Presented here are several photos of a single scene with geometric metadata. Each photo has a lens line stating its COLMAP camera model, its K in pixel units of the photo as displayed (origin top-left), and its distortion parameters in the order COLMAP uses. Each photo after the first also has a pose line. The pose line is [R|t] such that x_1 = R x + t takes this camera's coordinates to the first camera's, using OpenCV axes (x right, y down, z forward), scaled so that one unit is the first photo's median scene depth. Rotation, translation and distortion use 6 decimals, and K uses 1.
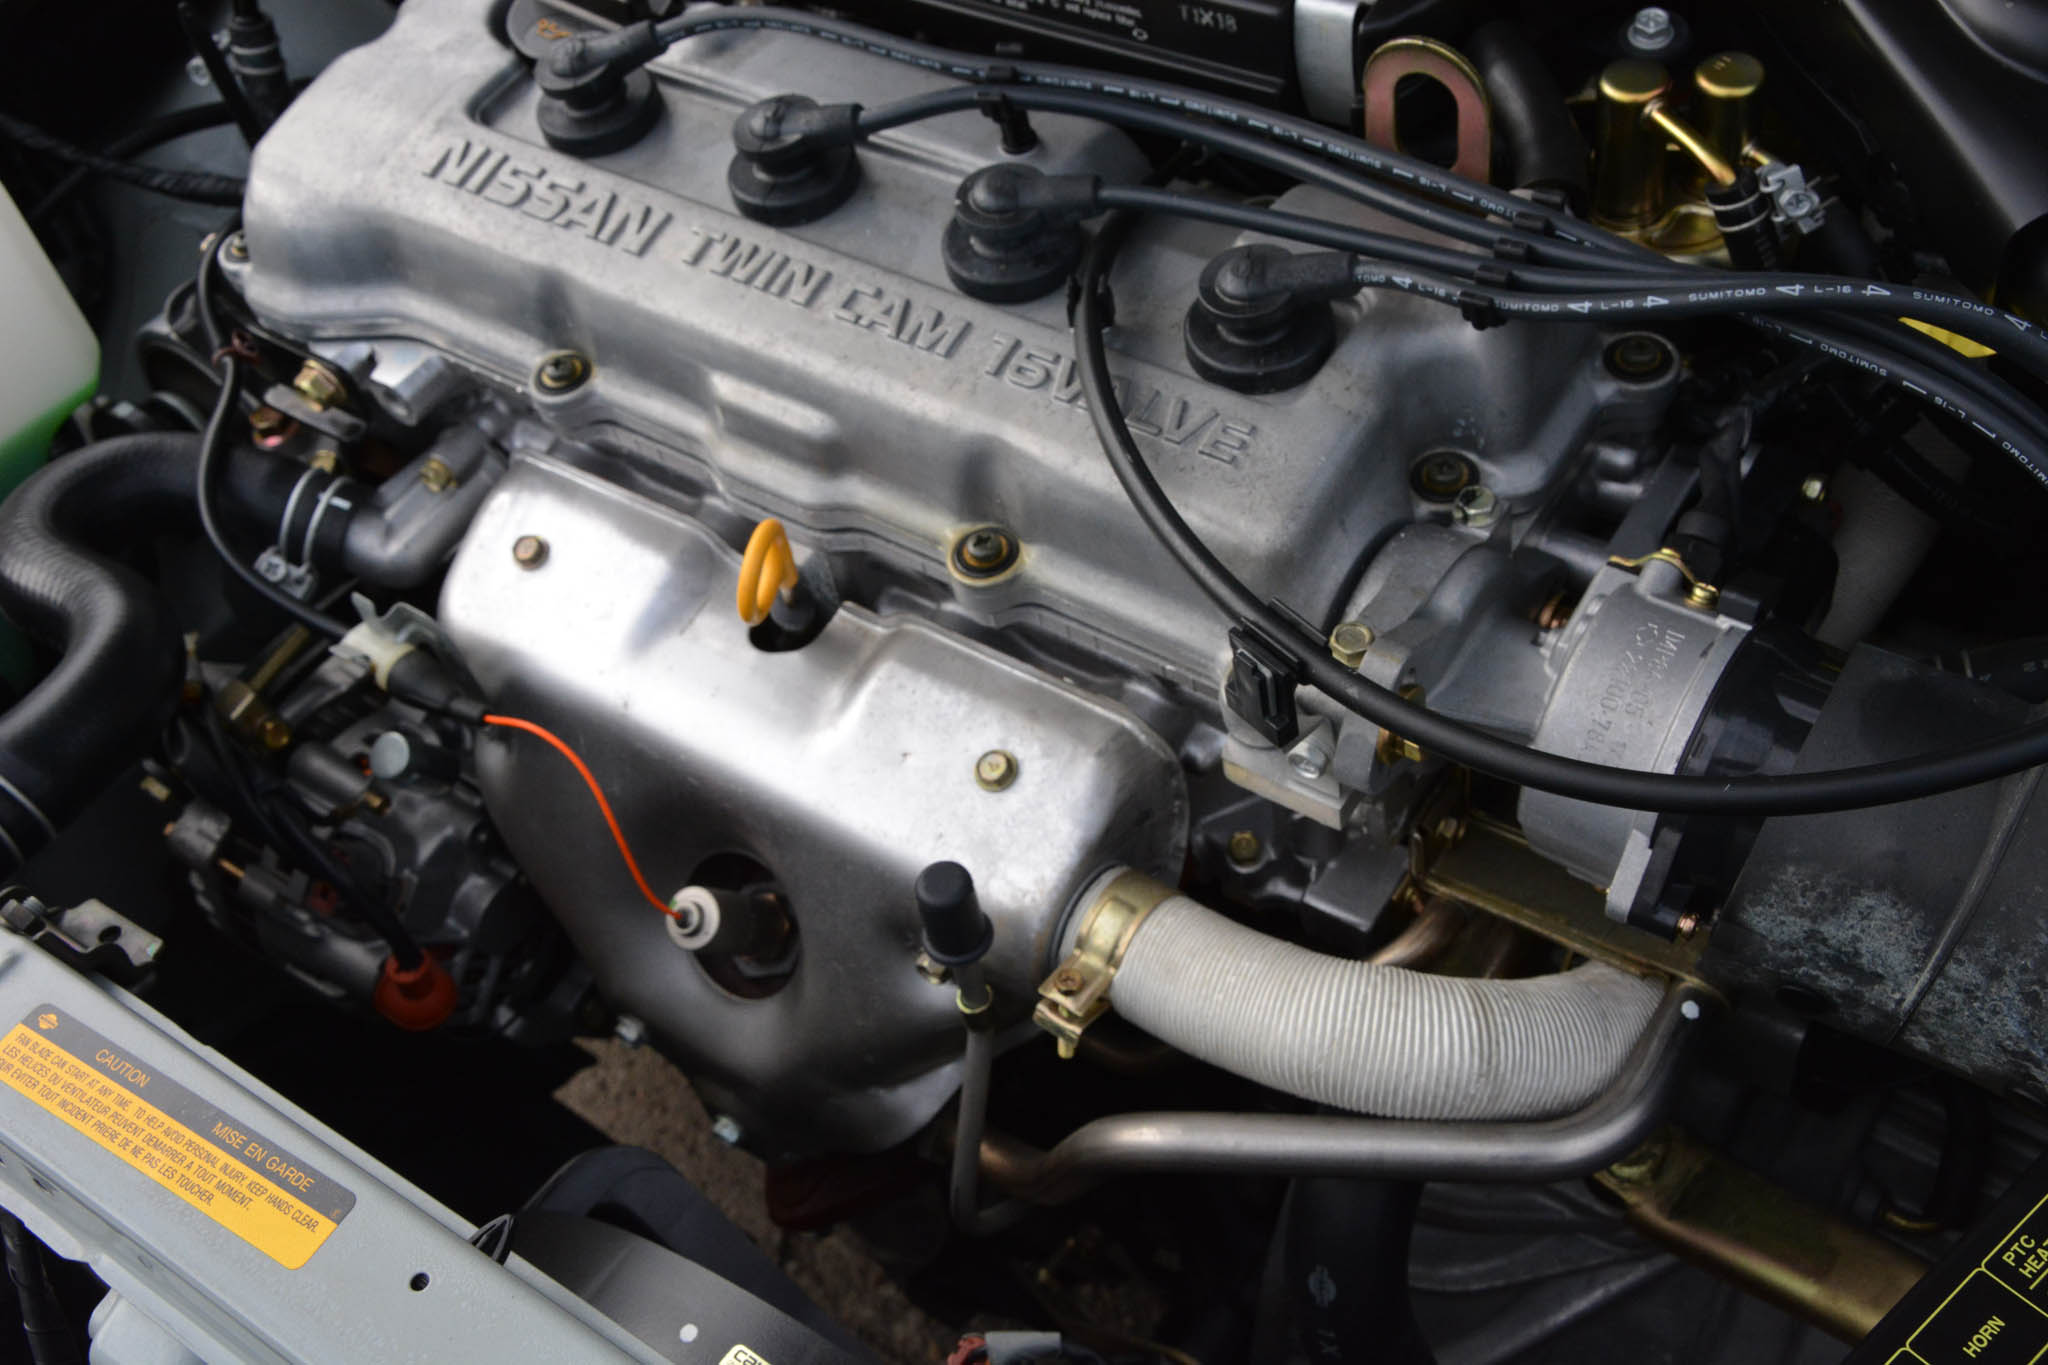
lens RADIAL K [[2147.0, 0, 1022.8], [0, 2147.0, 684.1], [0, 0, 1]] dist [0.047500, 0.000000]
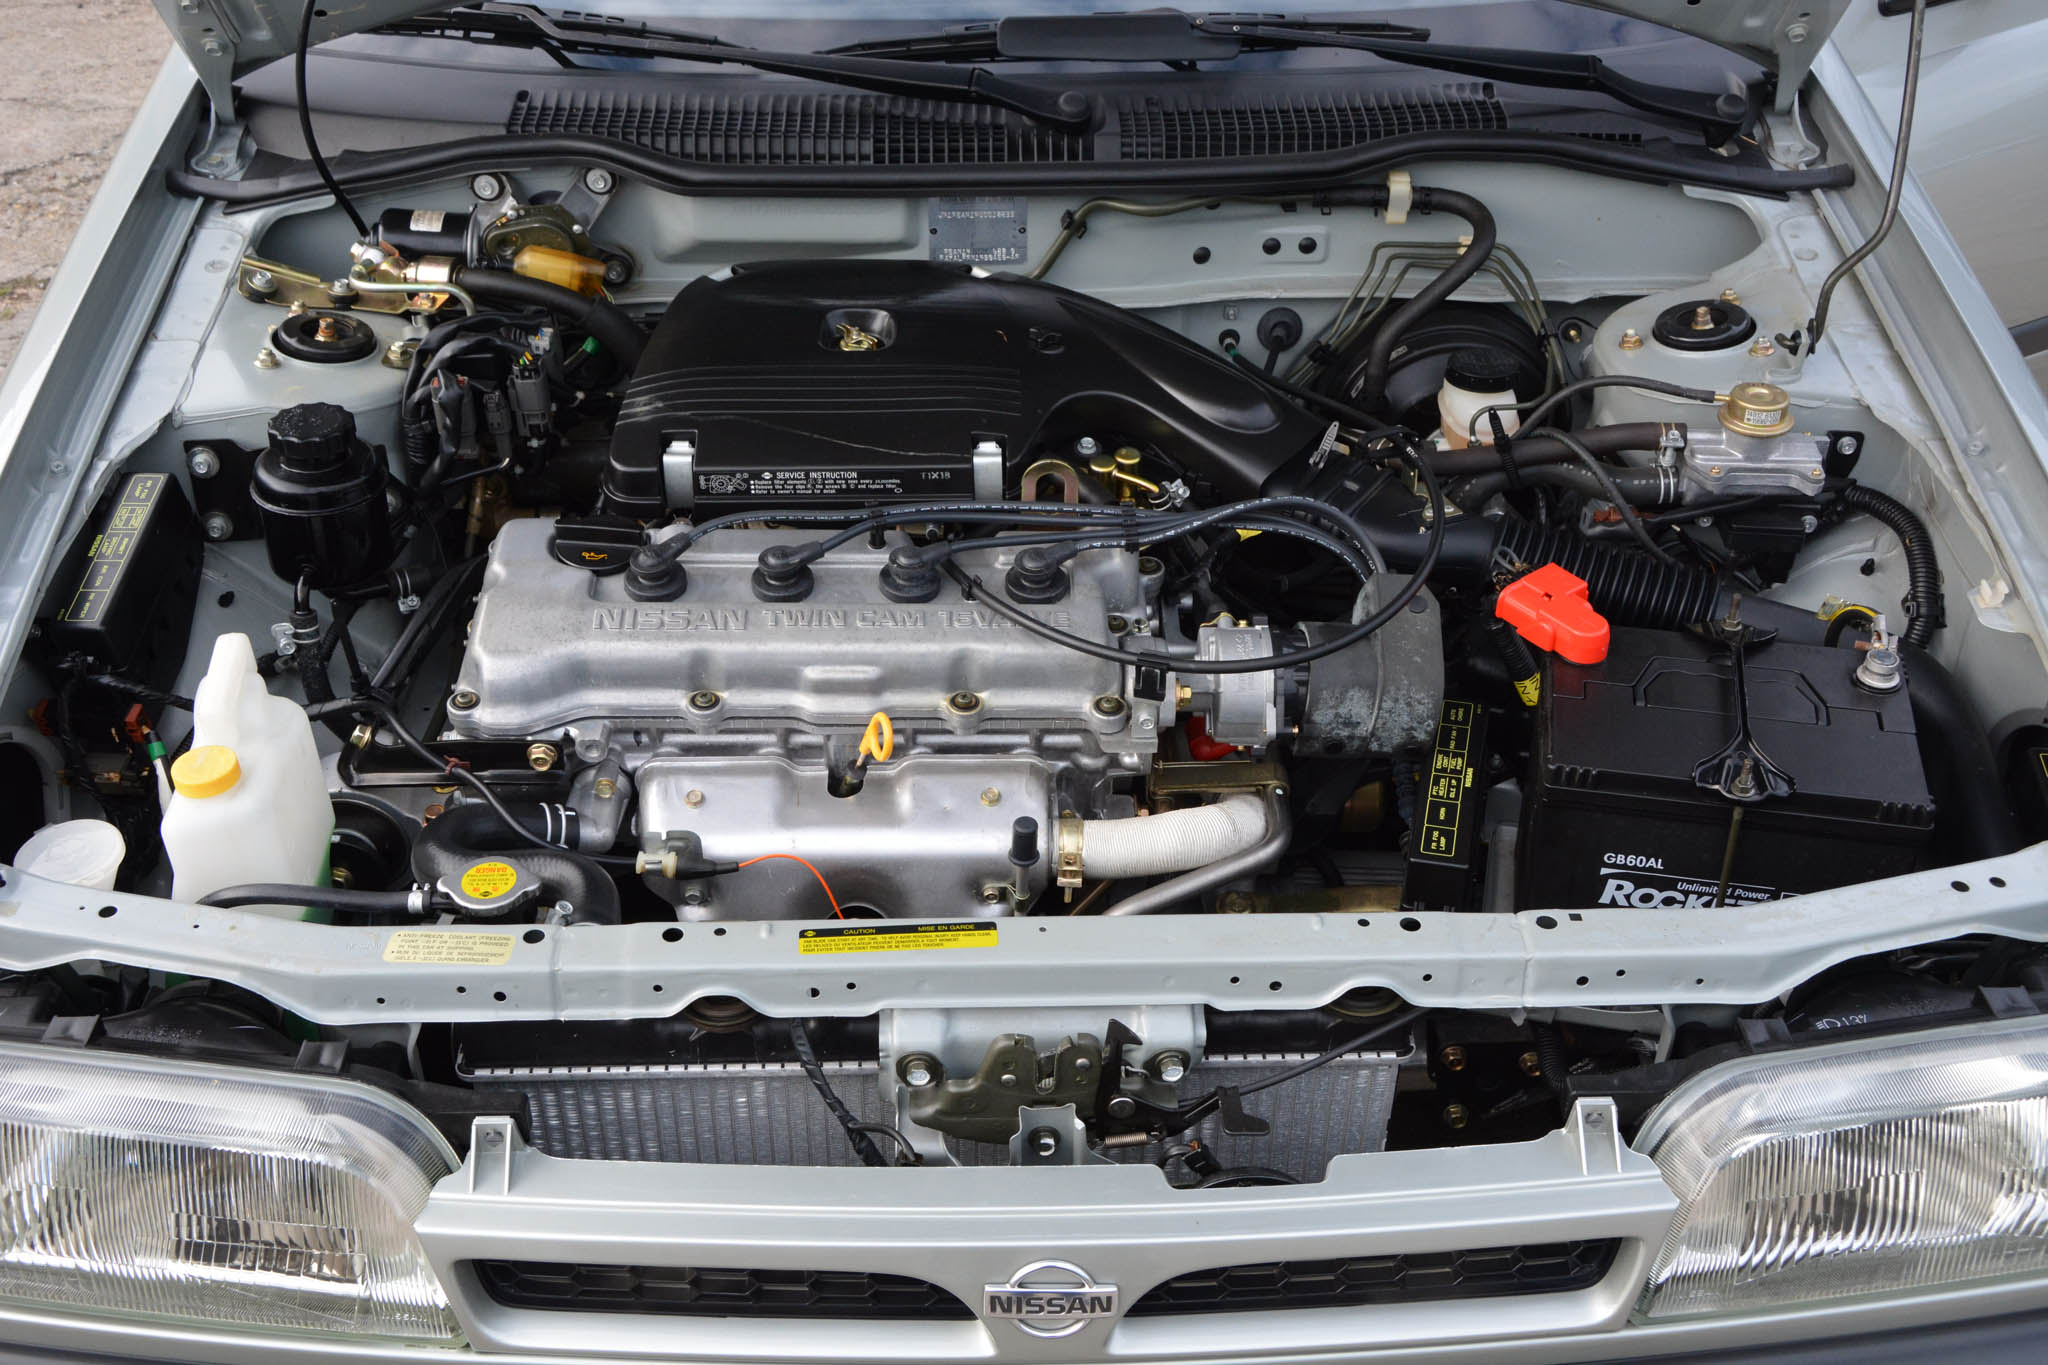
lens RADIAL K [[2147.0, 0, 1025.7], [0, 2147.0, 681.6], [0, 0, 1]] dist [0.047500, 0.000000]
pose [[0.802101, -0.241625, 0.546123, -1.203456], [0.365468, 0.921855, -0.128906, 0.236385], [-0.472299, 0.302987, 0.827727, -0.922748]]
